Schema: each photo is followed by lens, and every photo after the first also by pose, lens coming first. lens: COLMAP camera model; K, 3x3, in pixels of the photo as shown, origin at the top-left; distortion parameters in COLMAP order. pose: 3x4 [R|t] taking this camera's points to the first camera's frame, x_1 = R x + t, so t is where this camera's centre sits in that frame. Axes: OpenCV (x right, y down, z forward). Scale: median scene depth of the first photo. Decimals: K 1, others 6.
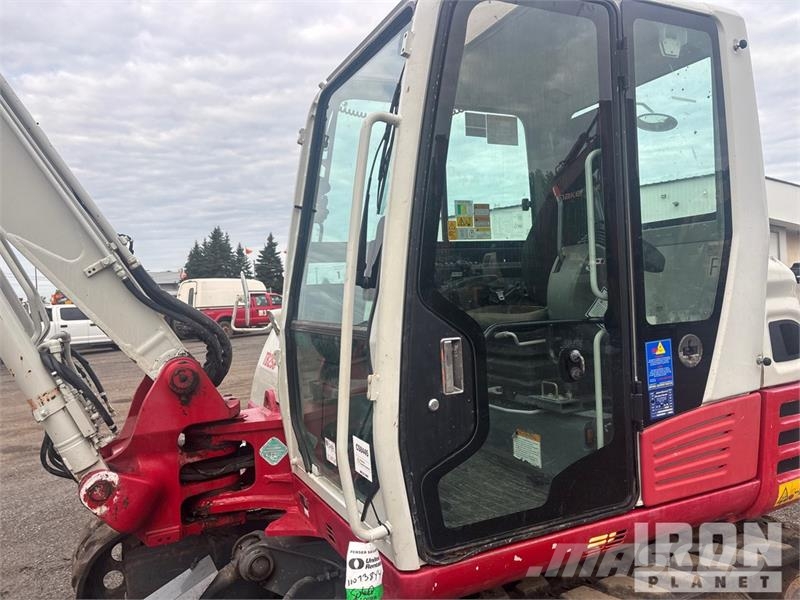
lens RADIAL K [[601.5, 0, 401.8], [0, 601.5, 299.1], [0, 0, 1]] dist [0.055964, -0.053386]
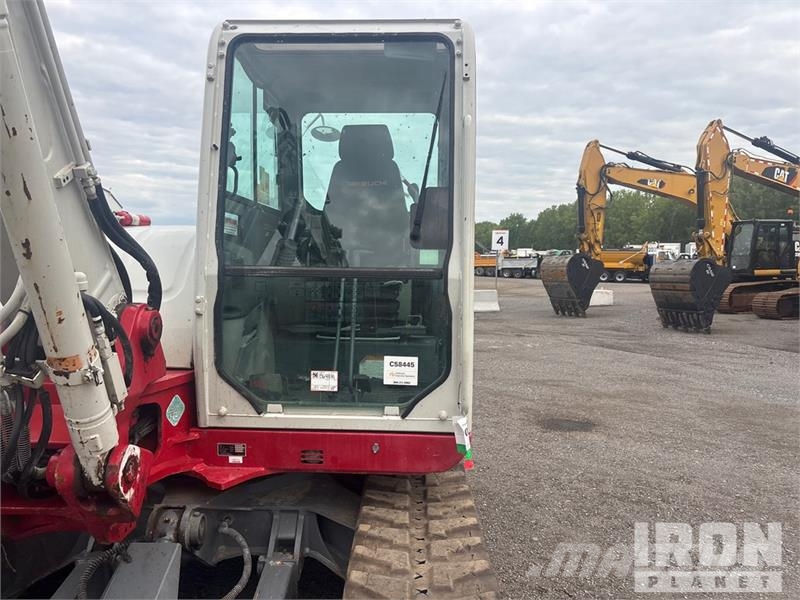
lens RADIAL K [[601.5, 0, 398.2], [0, 601.5, 298.8], [0, 0, 1]] dist [0.055964, -0.053386]
pose [[0.475504, 0.002565, 0.879710, -1.014247], [-0.020260, 0.999762, 0.008036, 0.084539], [-0.879480, -0.021644, 0.475443, 0.337776]]
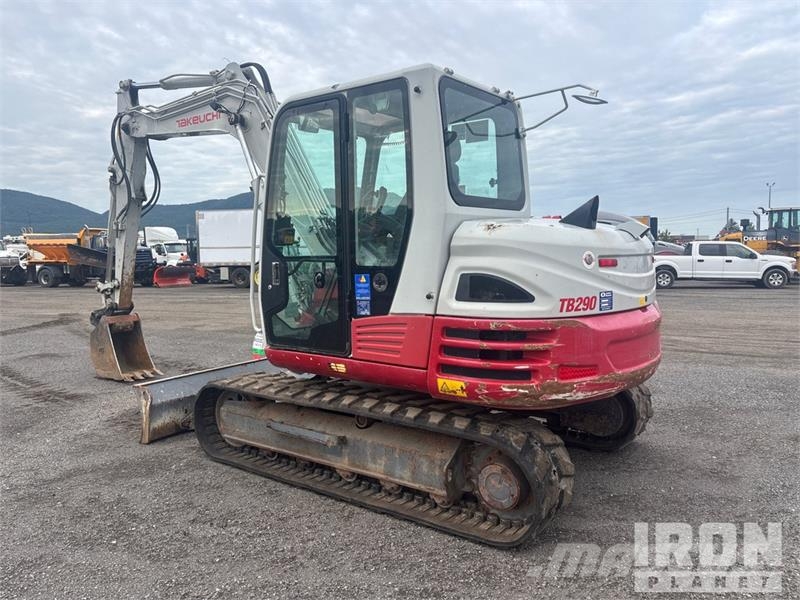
lens RADIAL K [[601.5, 0, 406.4], [0, 601.5, 303.1], [0, 0, 1]] dist [0.055964, -0.053386]
pose [[0.456010, 0.125516, -0.881079, 1.959572], [-0.024881, 0.991416, 0.128357, -0.078174], [0.889627, -0.036609, 0.455218, 0.253429]]
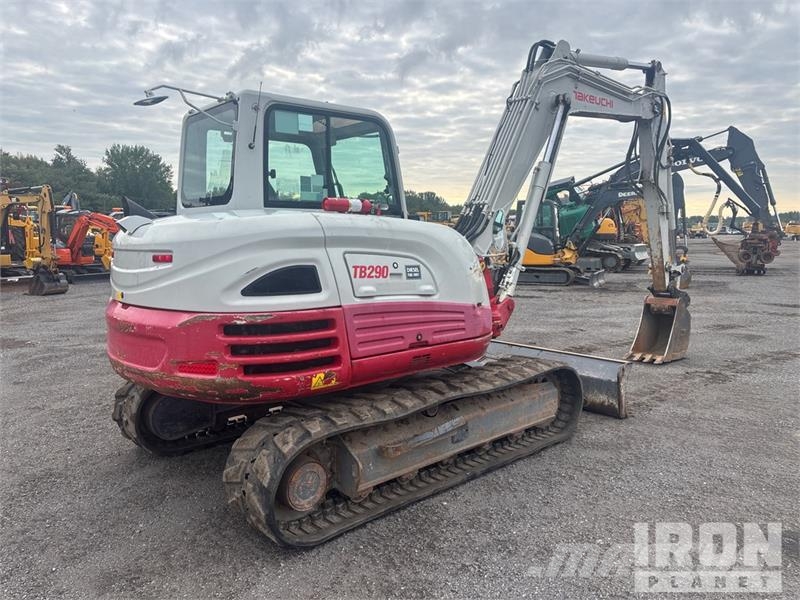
lens RADIAL K [[601.5, 0, 403.0], [0, 601.5, 293.8], [0, 0, 1]] dist [0.055964, -0.053386]
pose [[-0.964225, 0.082338, -0.251975, 0.408860], [0.051564, 0.990639, 0.126393, -0.062221], [0.260023, 0.108878, -0.959444, 3.493025]]
